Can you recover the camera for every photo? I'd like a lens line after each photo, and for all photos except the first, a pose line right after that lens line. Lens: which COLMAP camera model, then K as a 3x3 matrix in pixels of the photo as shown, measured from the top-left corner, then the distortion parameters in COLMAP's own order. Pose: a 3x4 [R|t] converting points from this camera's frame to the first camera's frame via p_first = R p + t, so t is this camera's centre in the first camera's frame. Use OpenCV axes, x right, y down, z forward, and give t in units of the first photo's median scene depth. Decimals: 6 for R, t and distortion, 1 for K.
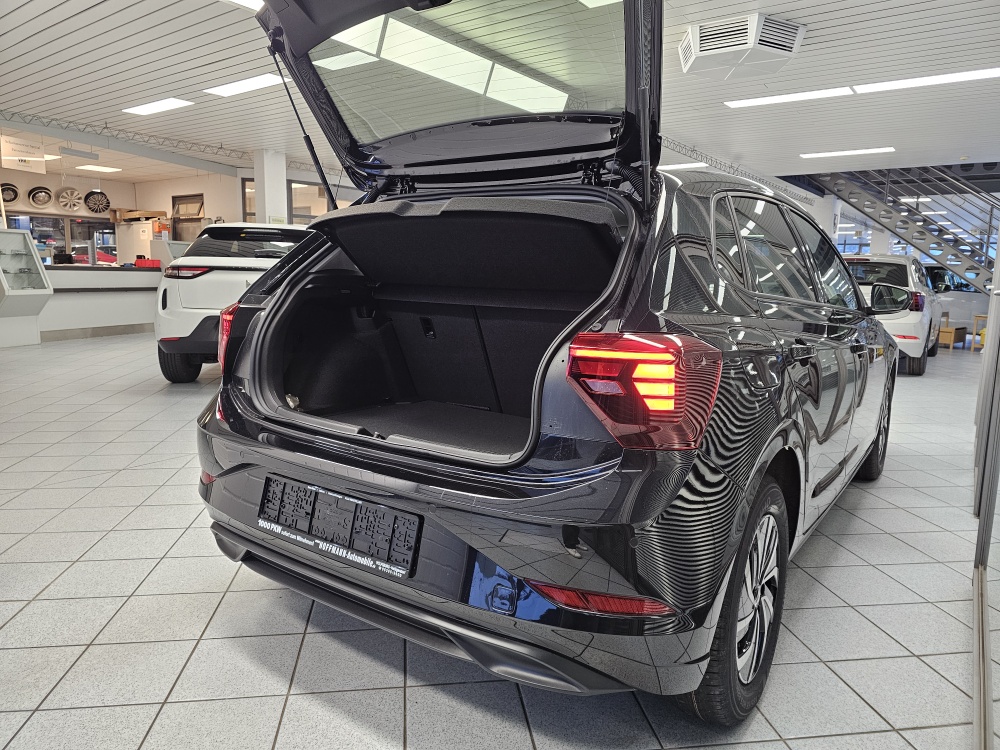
lens RADIAL K [[674.0, 0, 500.3], [0, 674.0, 358.0], [0, 0, 1]] dist [0.085918, -0.075868]
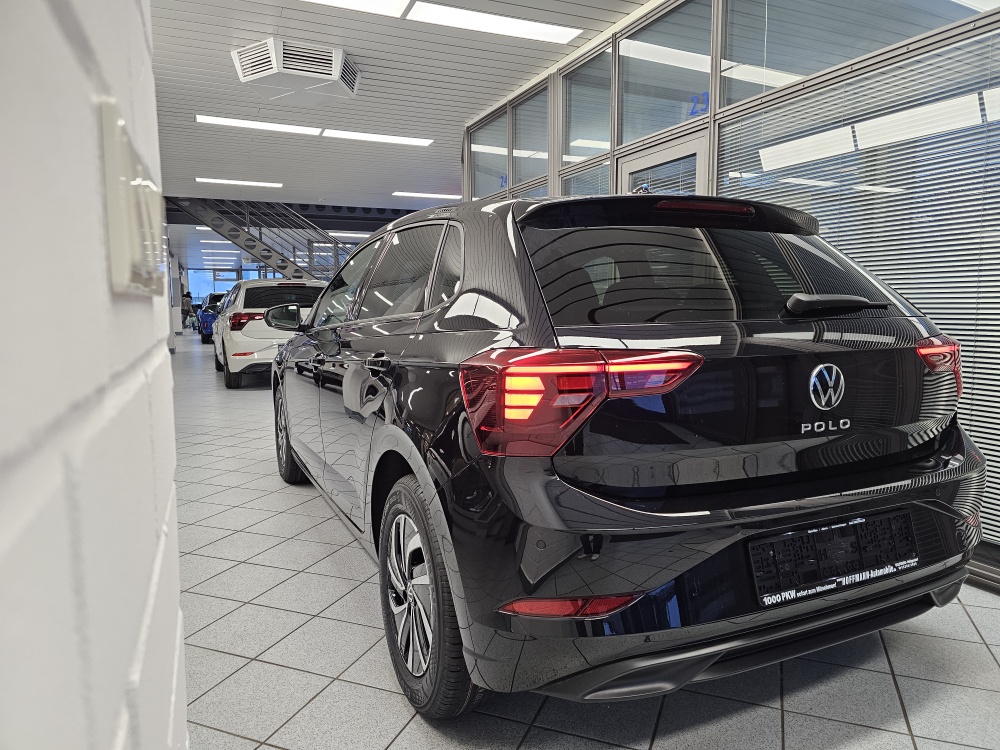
lens RADIAL K [[674.0, 0, 500.3], [0, 674.0, 358.0], [0, 0, 1]] dist [0.085918, -0.075868]
pose [[0.486765, -0.101032, 0.867671, -0.372577], [0.130080, 0.990598, 0.042371, -0.040151], [-0.863794, 0.092243, 0.495330, 0.258767]]
